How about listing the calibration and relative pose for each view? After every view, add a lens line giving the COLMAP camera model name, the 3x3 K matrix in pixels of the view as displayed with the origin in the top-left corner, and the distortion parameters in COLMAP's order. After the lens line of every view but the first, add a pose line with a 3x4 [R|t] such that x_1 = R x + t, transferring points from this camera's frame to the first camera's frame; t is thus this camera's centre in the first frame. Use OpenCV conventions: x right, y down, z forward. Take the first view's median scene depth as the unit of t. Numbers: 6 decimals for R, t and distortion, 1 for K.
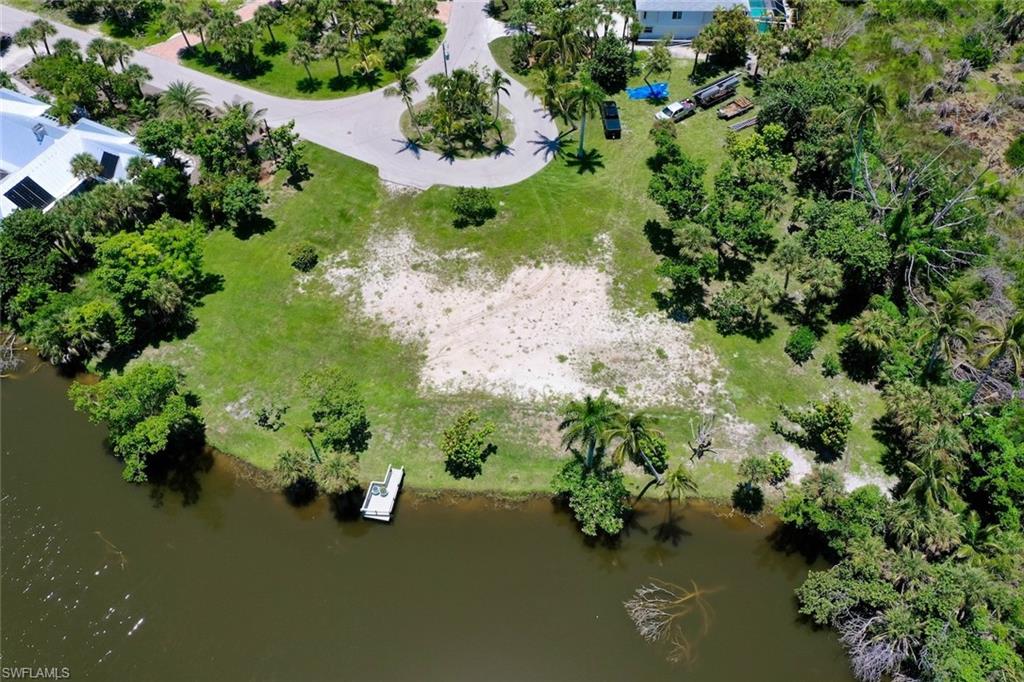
lens RADIAL K [[831.3, 0, 516.9], [0, 831.3, 349.0], [0, 0, 1]] dist [0.009313, -0.002422]
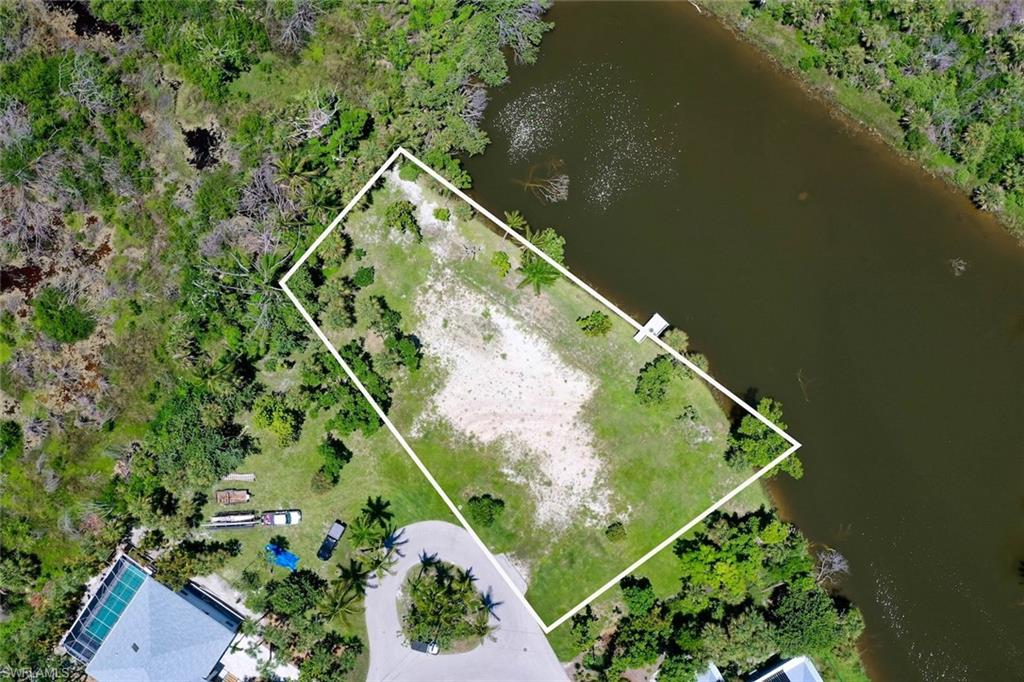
lens RADIAL K [[831.3, 0, 505.0], [0, 831.3, 346.8], [0, 0, 1]] dist [0.009313, -0.002422]
pose [[-0.849216, -0.526704, 0.037605, 0.005258], [0.445878, -0.677101, 0.585429, -0.788155], [-0.282885, 0.513923, 0.809851, -0.195544]]
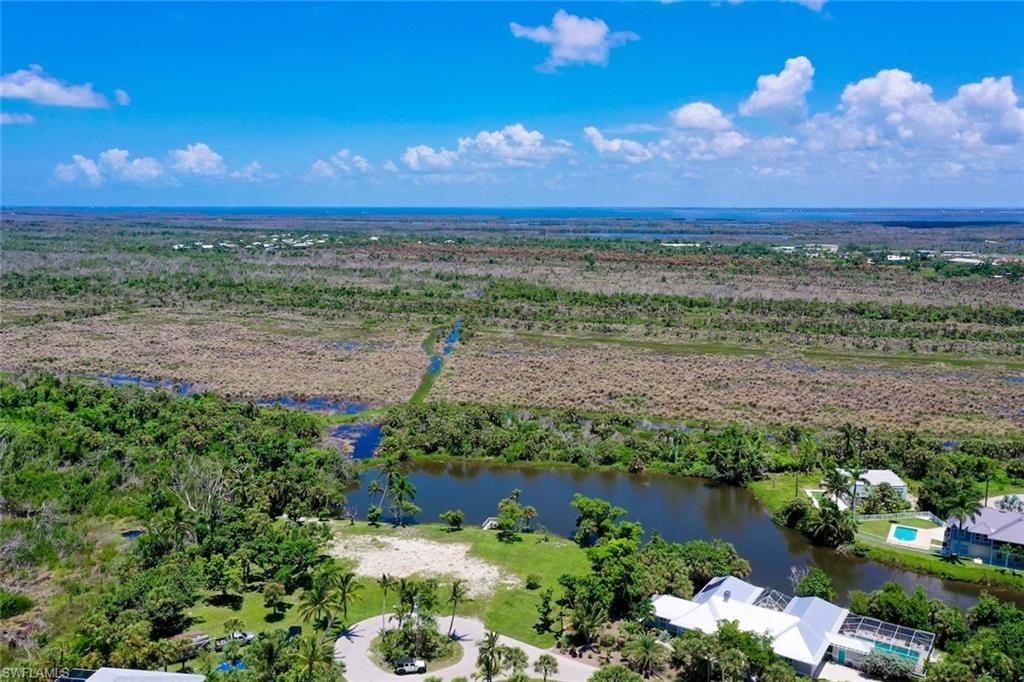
lens RADIAL K [[831.3, 0, 513.2], [0, 831.3, 345.9], [0, 0, 1]] dist [0.009313, -0.002422]
pose [[-0.994040, -0.010002, 0.108557, -0.393363], [0.091476, 0.465165, 0.880485, -1.766237], [-0.059304, 0.885168, -0.461477, 1.362884]]
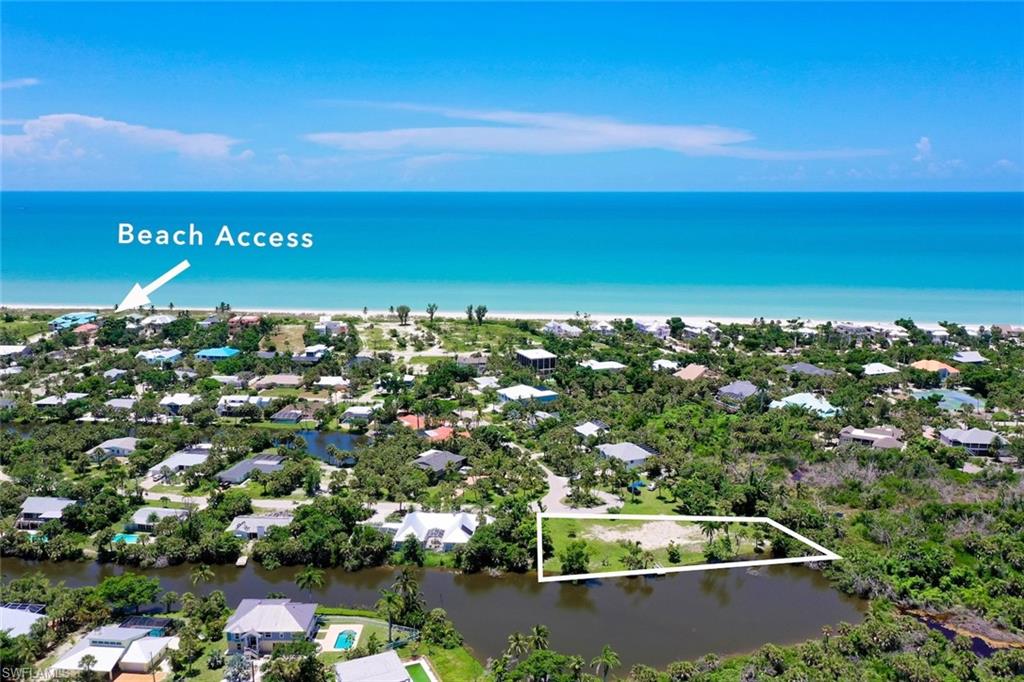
lens RADIAL K [[831.3, 0, 515.7], [0, 831.3, 339.6], [0, 0, 1]] dist [0.009313, -0.002422]
pose [[0.917988, -0.057168, 0.392466, -1.453417], [0.311206, 0.717269, -0.623439, 1.064759], [-0.245862, 0.694448, 0.676235, -1.202156]]
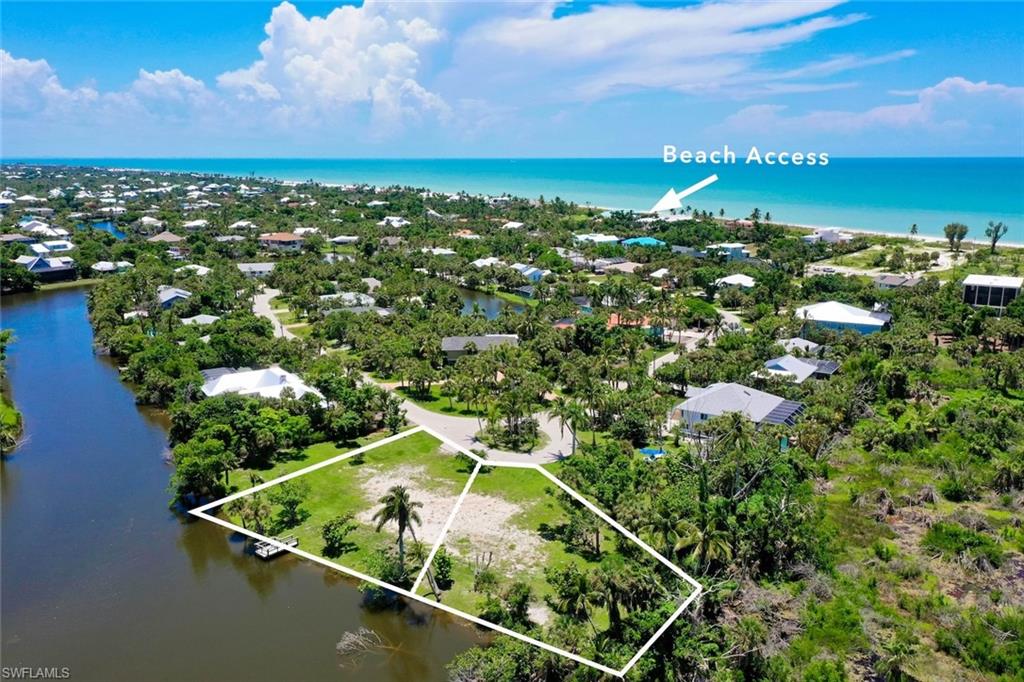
lens RADIAL K [[831.3, 0, 519.4], [0, 831.3, 332.7], [0, 0, 1]] dist [0.009313, -0.002422]
pose [[0.858431, 0.116174, -0.499599, 0.734311], [-0.416365, 0.726666, -0.546440, 0.432506], [0.299559, 0.677097, 0.672163, -0.077974]]
